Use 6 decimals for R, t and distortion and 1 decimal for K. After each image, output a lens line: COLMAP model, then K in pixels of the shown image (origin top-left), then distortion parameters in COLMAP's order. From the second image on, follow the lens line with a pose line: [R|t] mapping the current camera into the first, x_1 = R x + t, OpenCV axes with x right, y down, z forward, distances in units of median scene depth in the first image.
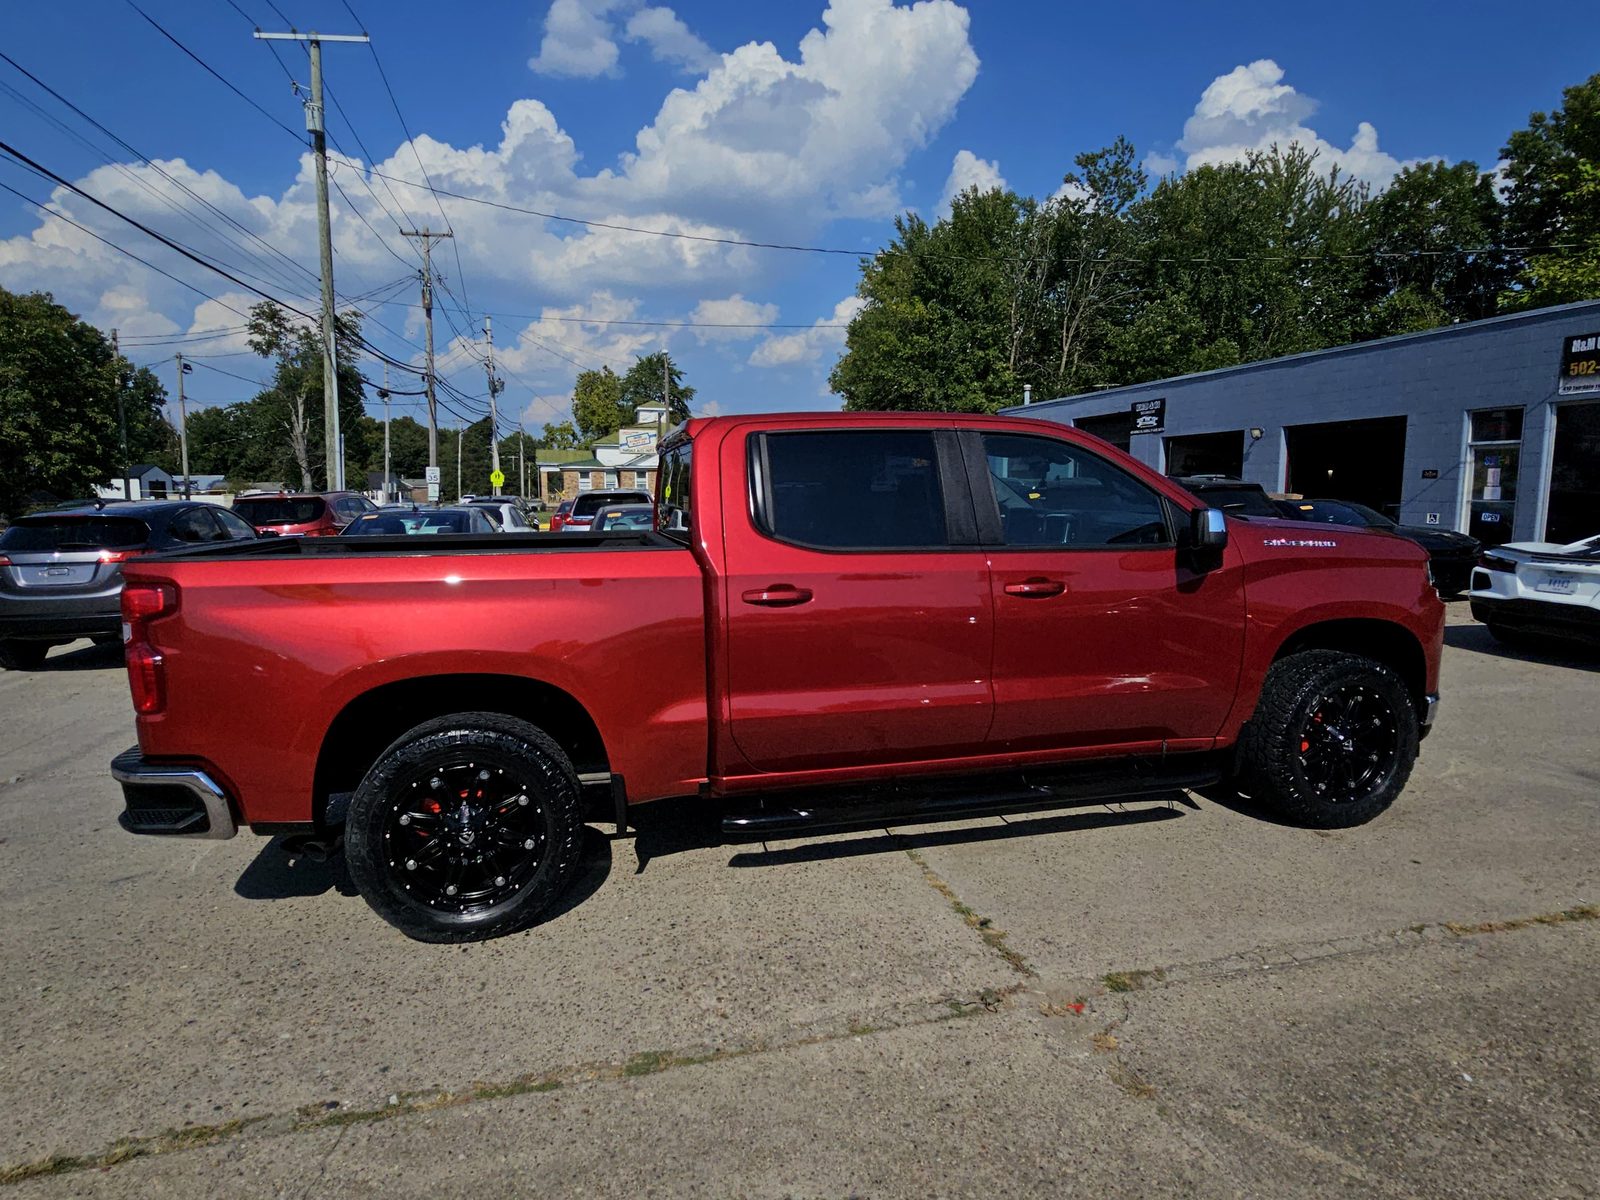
lens RADIAL K [[890.3, 0, 794.5], [0, 890.3, 603.6], [0, 0, 1]] dist [-0.003526, 0.001807]
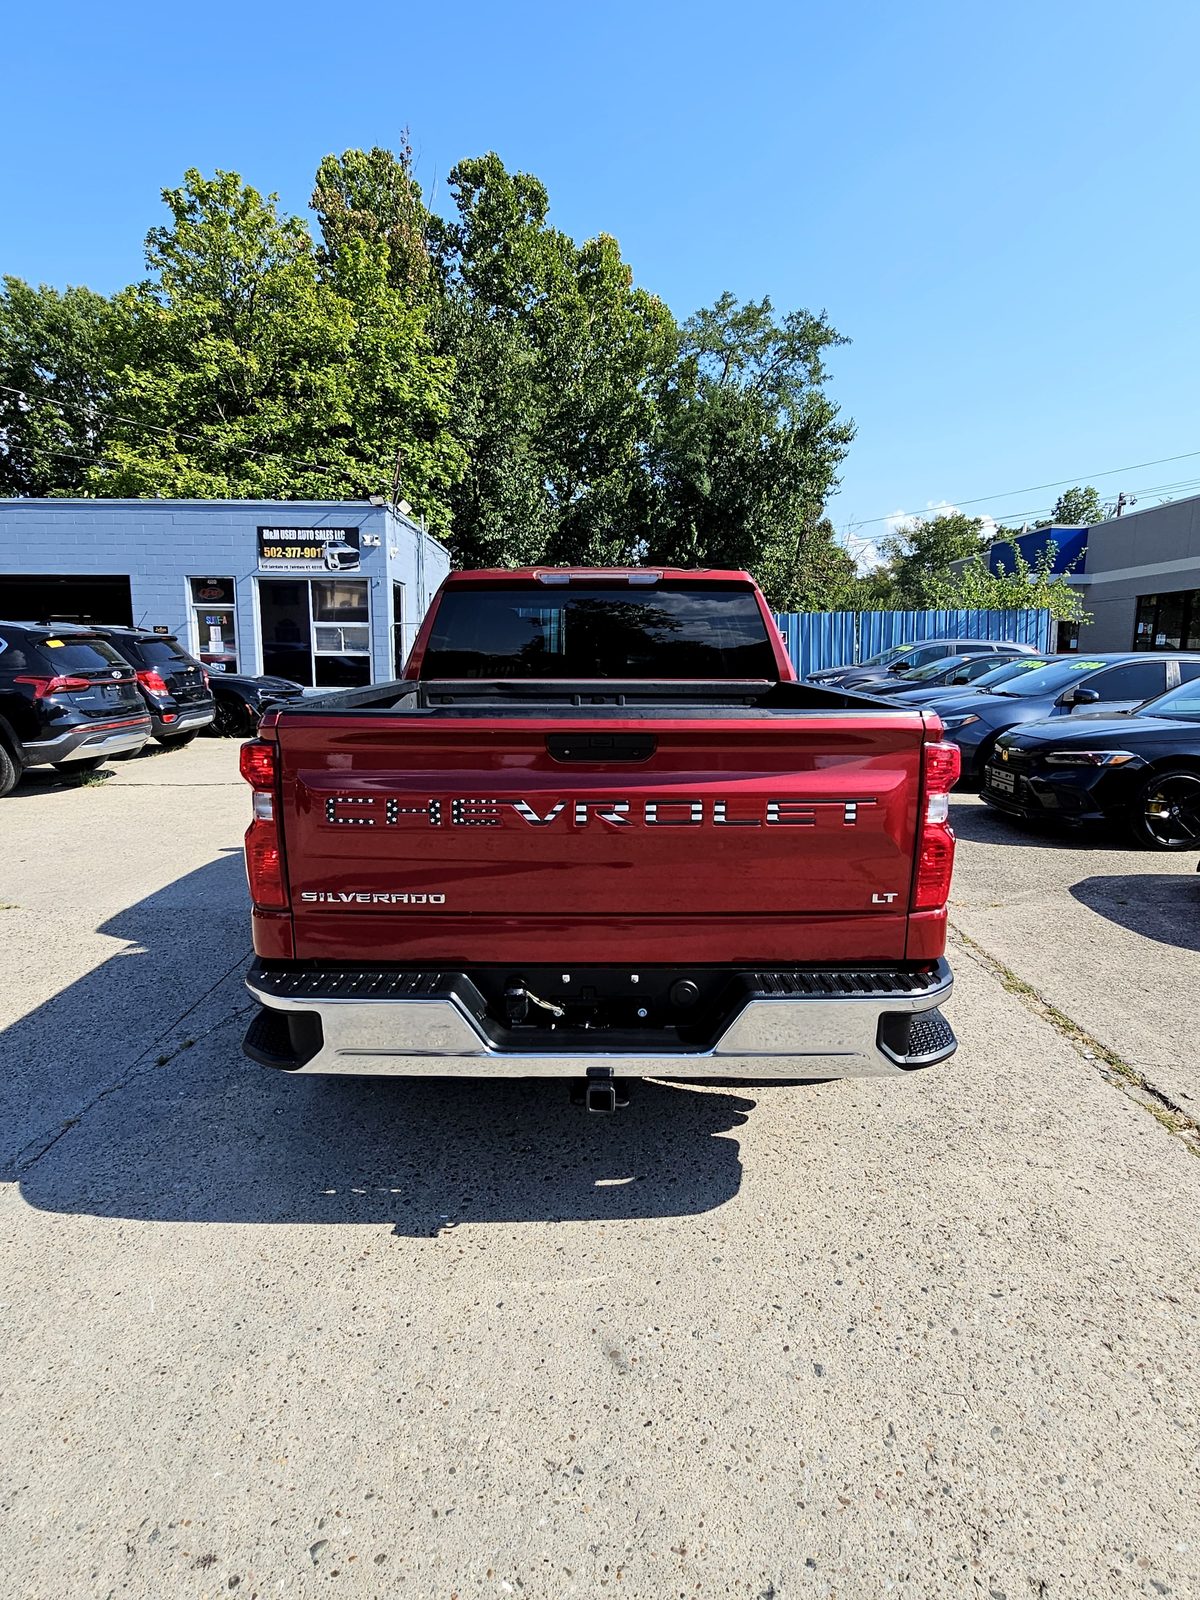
lens RADIAL K [[890.3, 0, 607.6], [0, 890.3, 793.8], [0, 0, 1]] dist [-0.003526, 0.001807]
pose [[0.228198, -0.151634, 0.961734, -0.176764], [0.115736, 0.985018, 0.127844, -0.012410], [-0.966711, 0.082133, 0.242328, 0.124279]]
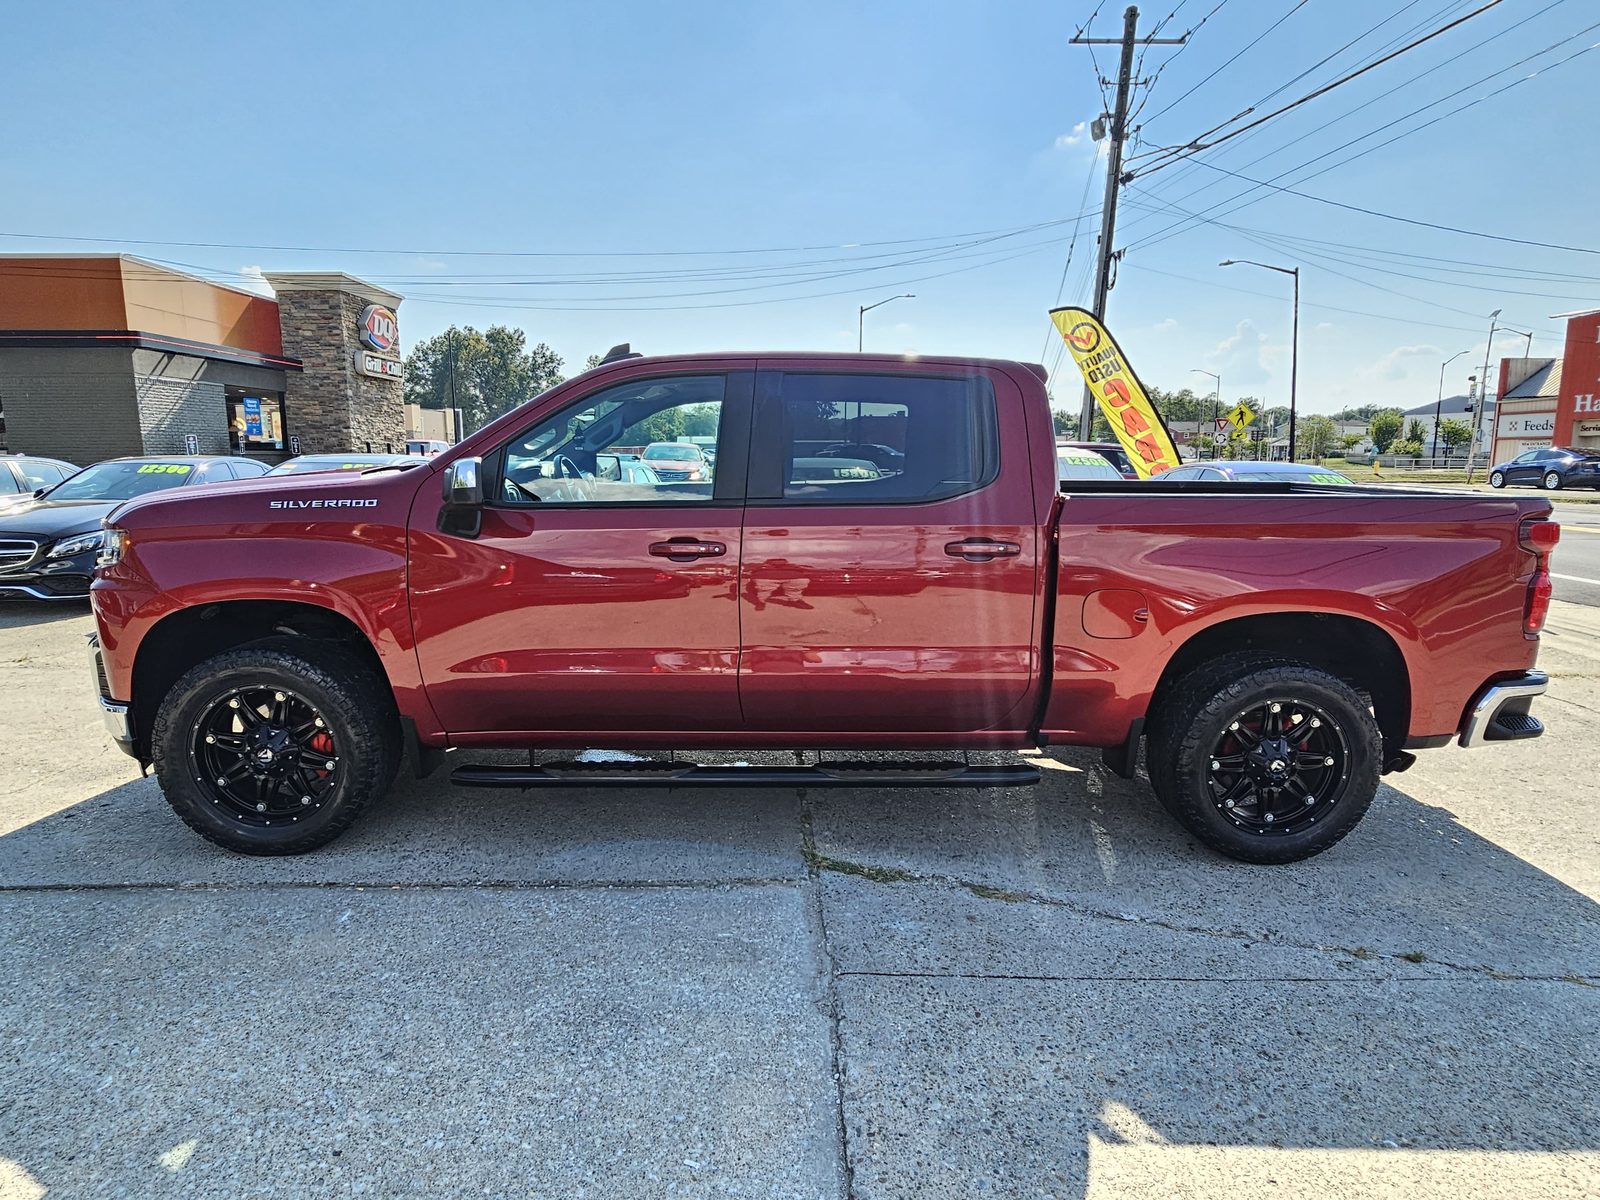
lens RADIAL K [[890.3, 0, 789.4], [0, 890.3, 600.7], [0, 0, 1]] dist [-0.003526, 0.001807]
pose [[-0.975819, -0.033513, 0.215995, -0.021334], [0.029451, 0.959007, 0.281848, -0.038285], [-0.216586, 0.281394, -0.934831, 0.325194]]
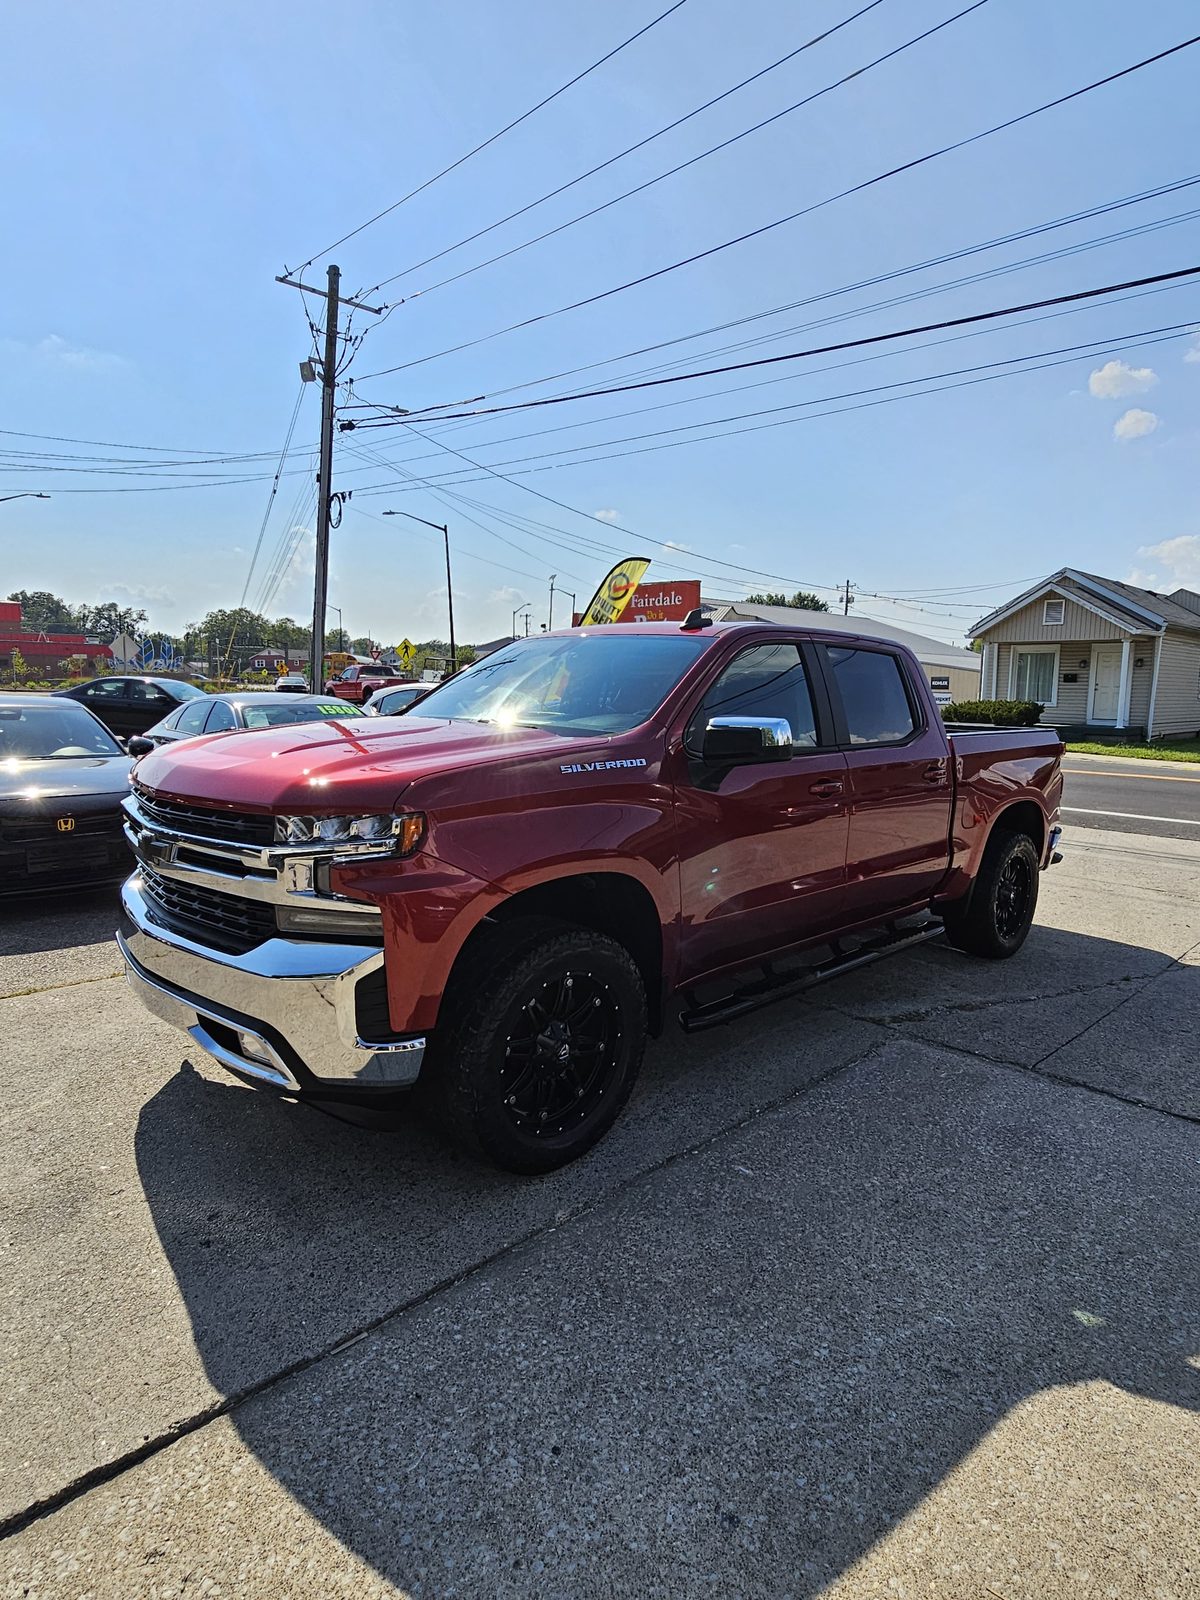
lens RADIAL K [[890.3, 0, 597.2], [0, 890.3, 803.4], [0, 0, 1]] dist [-0.003526, 0.001807]
pose [[-0.861236, 0.057658, -0.504924, 0.127681], [-0.075768, 0.967871, 0.239759, -0.041743], [0.502526, 0.244747, -0.829197, 0.317383]]
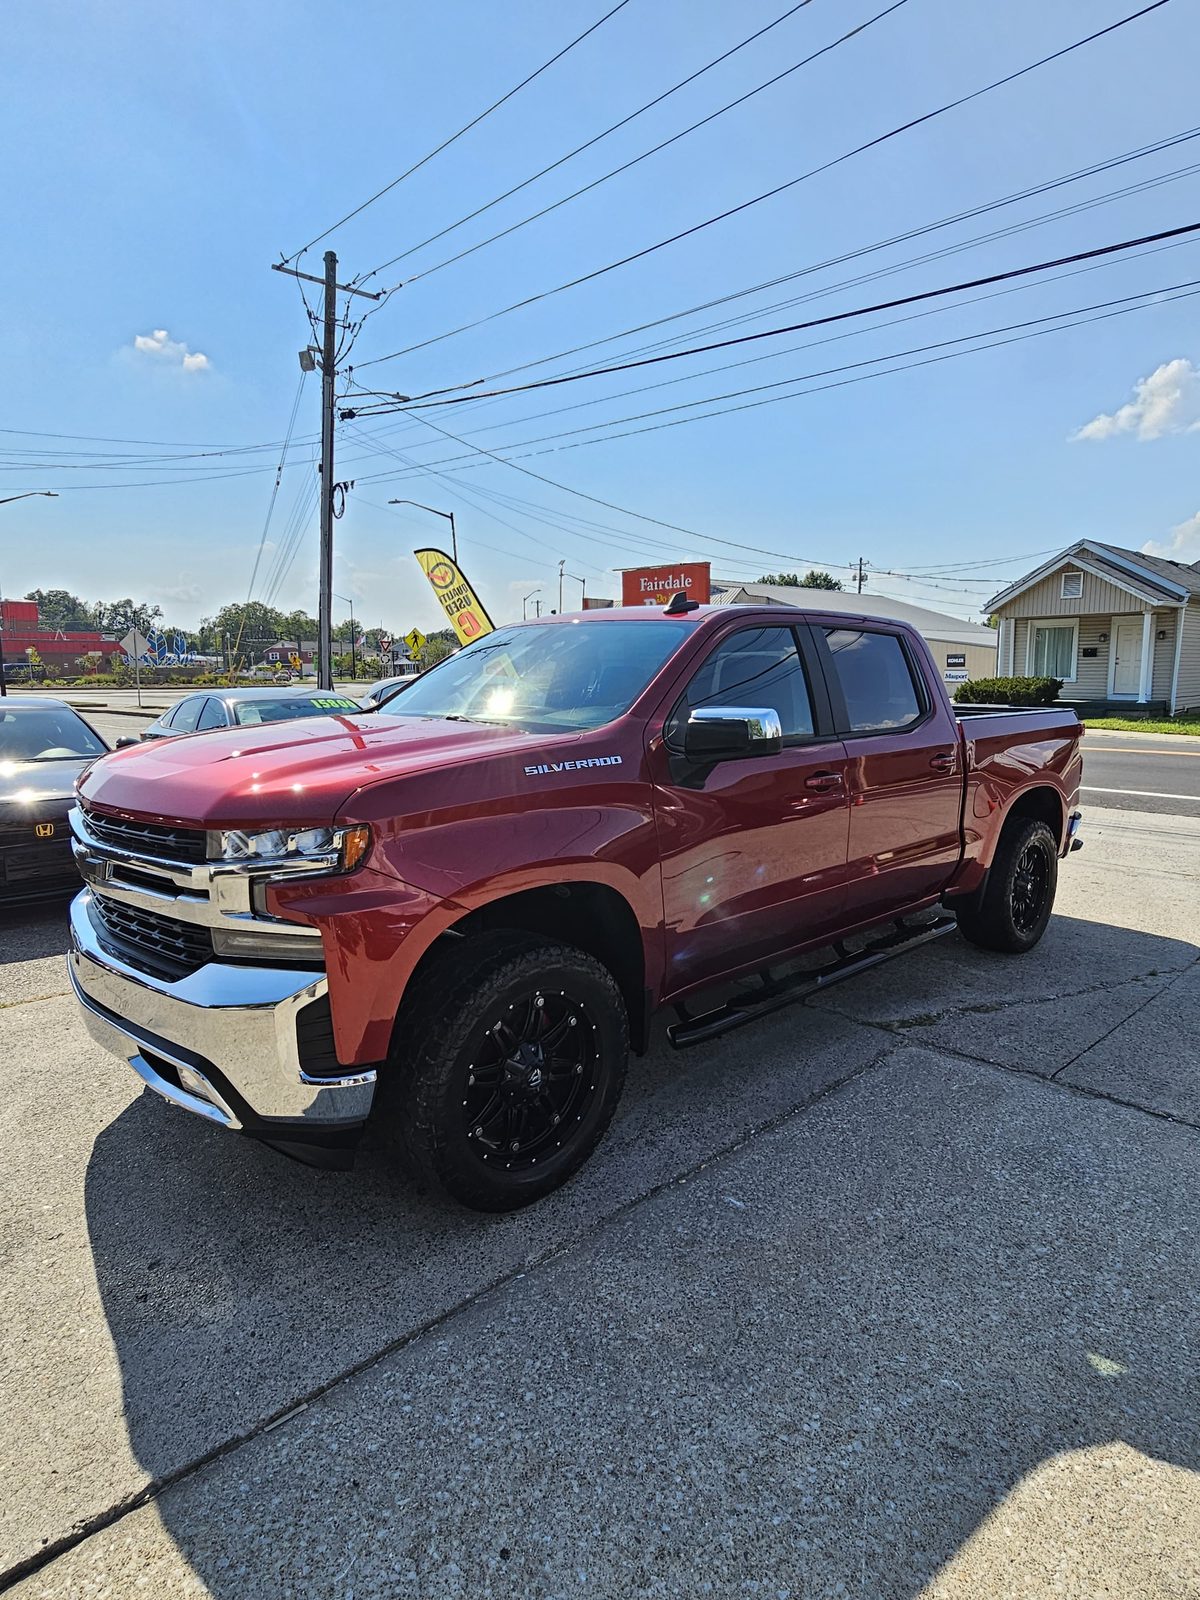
lens RADIAL K [[890.3, 0, 592.8], [0, 890.3, 801.5], [0, 0, 1]] dist [-0.003526, 0.001807]
pose [[-0.871057, 0.081865, -0.484311, 0.118120], [-0.050988, 0.965615, 0.254927, -0.041836], [0.488528, 0.246750, -0.836932, 0.311757]]
